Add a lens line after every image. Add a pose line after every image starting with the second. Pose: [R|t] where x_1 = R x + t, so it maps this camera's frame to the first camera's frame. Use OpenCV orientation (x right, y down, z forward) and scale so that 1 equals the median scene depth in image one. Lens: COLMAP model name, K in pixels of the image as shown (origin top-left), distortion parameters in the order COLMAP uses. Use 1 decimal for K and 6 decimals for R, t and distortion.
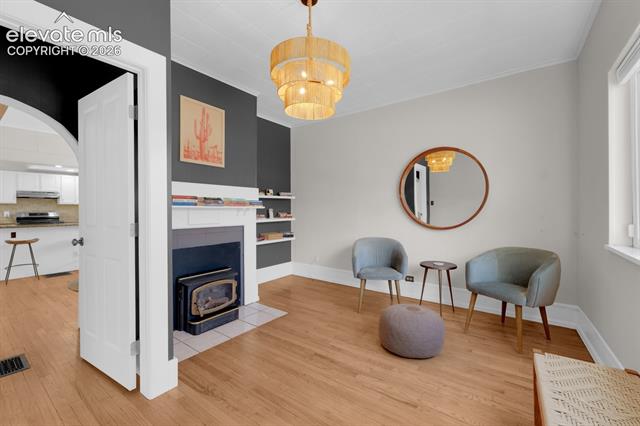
lens RADIAL K [[274.3, 0, 315.6], [0, 274.3, 209.6], [0, 0, 1]] dist [-0.001279, 0.000078]
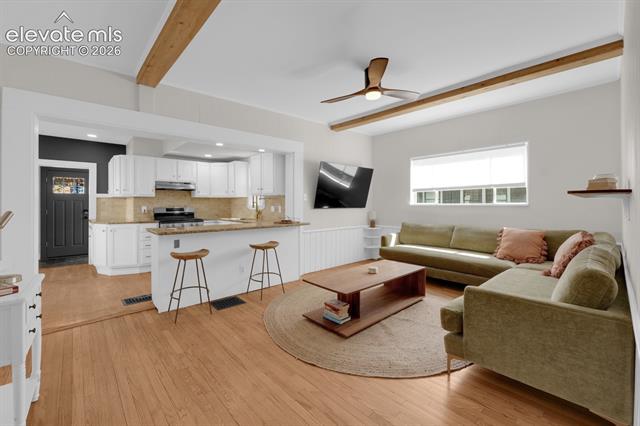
lens RADIAL K [[274.3, 0, 313.2], [0, 274.3, 203.2], [0, 0, 1]] dist [-0.001279, 0.000078]
pose [[0.978943, 0.005078, -0.204072, -0.446862], [-0.003719, 0.999968, 0.007040, -0.009747], [0.204101, -0.006132, 0.978931, 0.285304]]
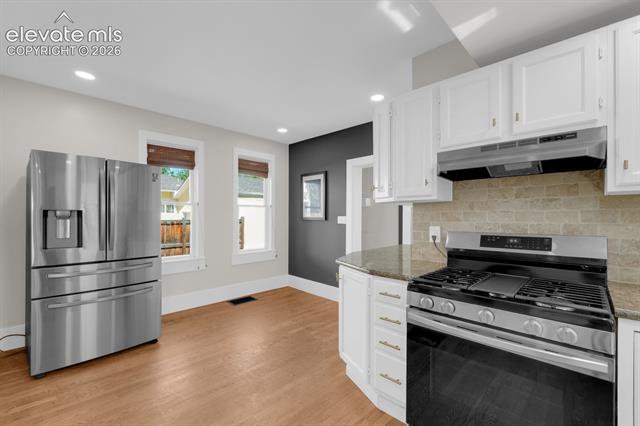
lens RADIAL K [[274.3, 0, 319.5], [0, 274.3, 217.9], [0, 0, 1]] dist [-0.001279, 0.000078]
pose [[-0.139814, 0.011293, -0.990113, -0.773106], [0.008350, 0.999913, 0.010226, -0.007203], [0.990143, -0.006838, -0.139896, 0.888434]]
